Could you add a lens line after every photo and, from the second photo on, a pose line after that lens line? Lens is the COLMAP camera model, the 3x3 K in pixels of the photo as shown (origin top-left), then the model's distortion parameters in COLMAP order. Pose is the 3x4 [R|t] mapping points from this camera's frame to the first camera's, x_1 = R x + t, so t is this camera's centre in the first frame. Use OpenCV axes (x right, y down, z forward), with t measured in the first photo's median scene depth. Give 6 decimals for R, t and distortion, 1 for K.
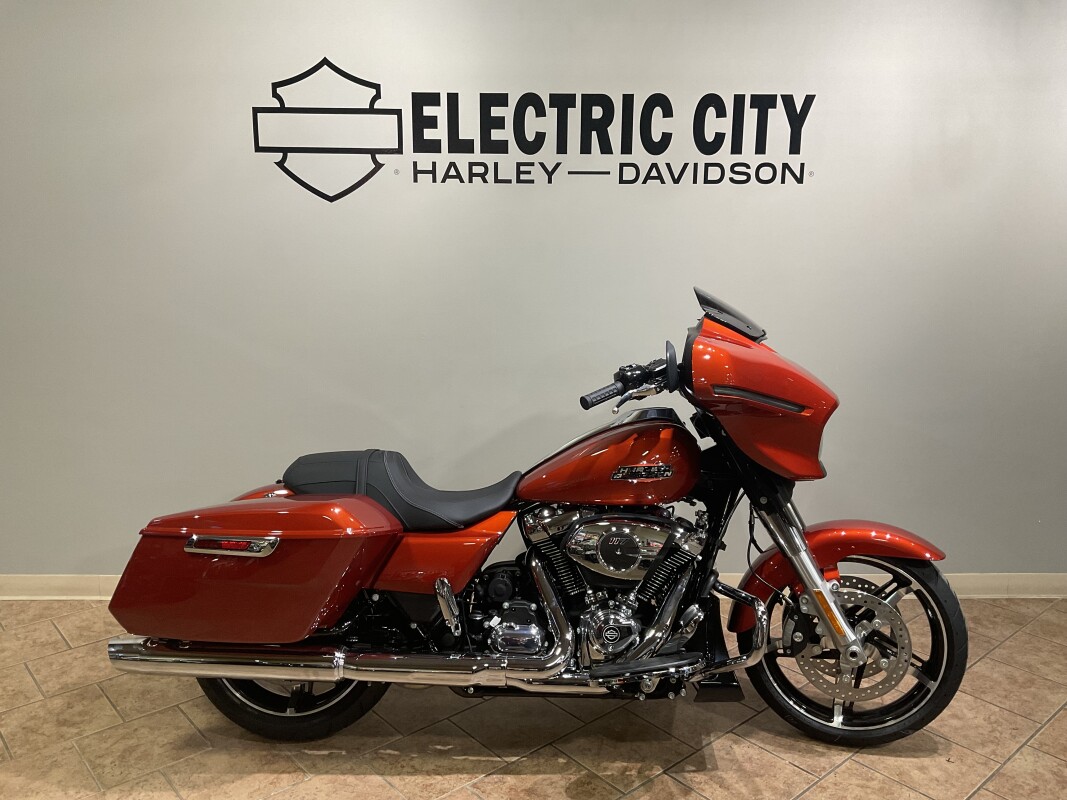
lens RADIAL K [[904.5, 0, 518.1], [0, 904.5, 395.0], [0, 0, 1]] dist [0.035905, -0.061043]
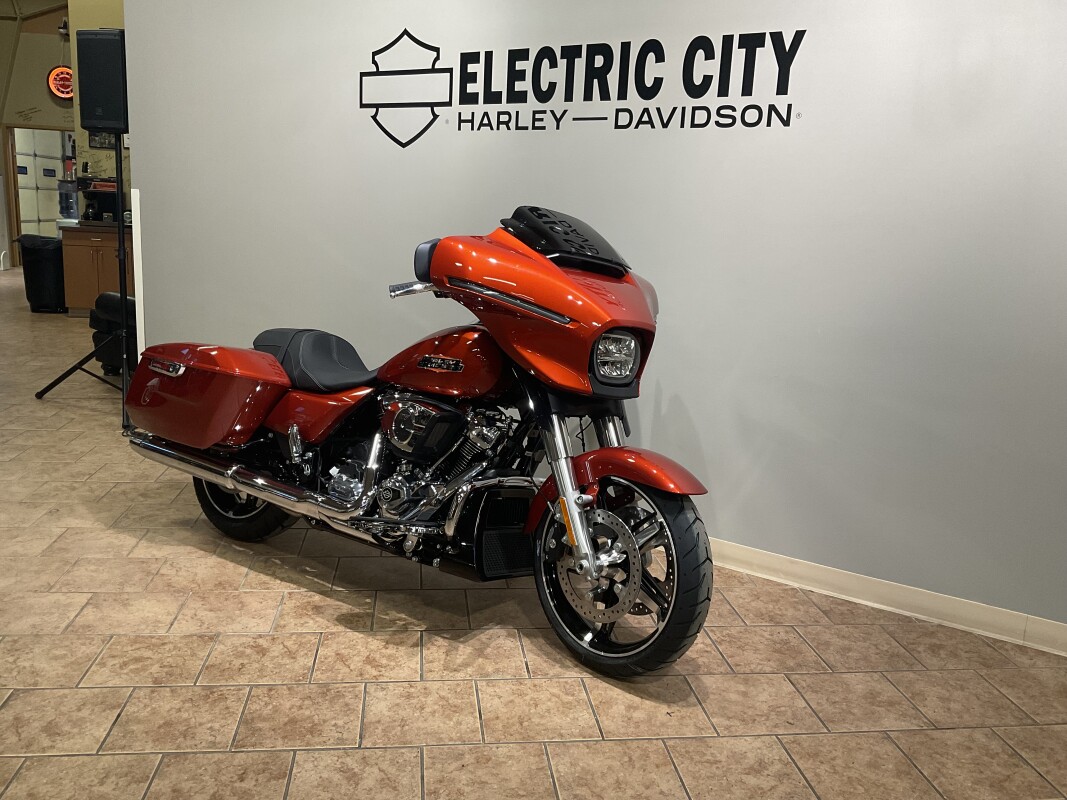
lens RADIAL K [[904.5, 0, 525.4], [0, 904.5, 400.5], [0, 0, 1]] dist [0.035905, -0.061043]
pose [[0.825955, 0.147024, -0.544226, 0.800156], [-0.161783, 0.986603, 0.021000, 0.088445], [0.540022, 0.070702, 0.838676, 0.109494]]
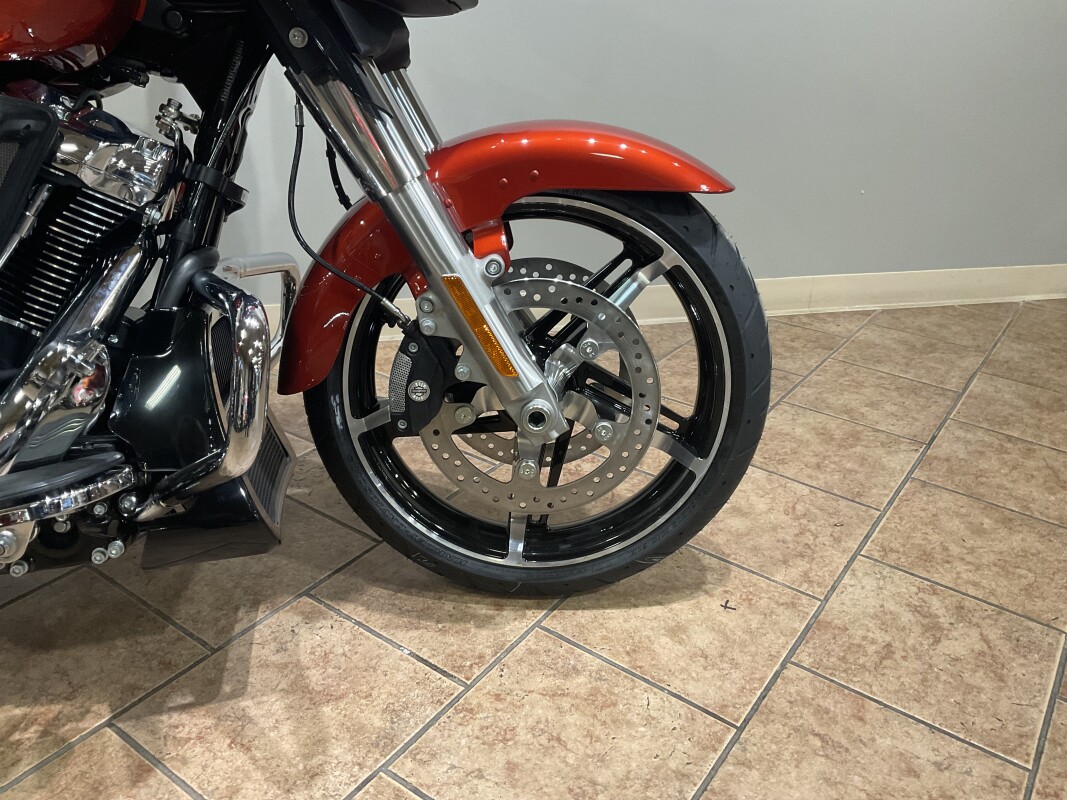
lens RADIAL K [[904.5, 0, 536.6], [0, 904.5, 391.8], [0, 0, 1]] dist [0.035905, -0.061043]
pose [[0.969586, -0.074443, 0.233156, 0.257224], [0.017288, 0.971073, 0.238155, 0.161283], [-0.244141, -0.226880, 0.942826, 0.564384]]
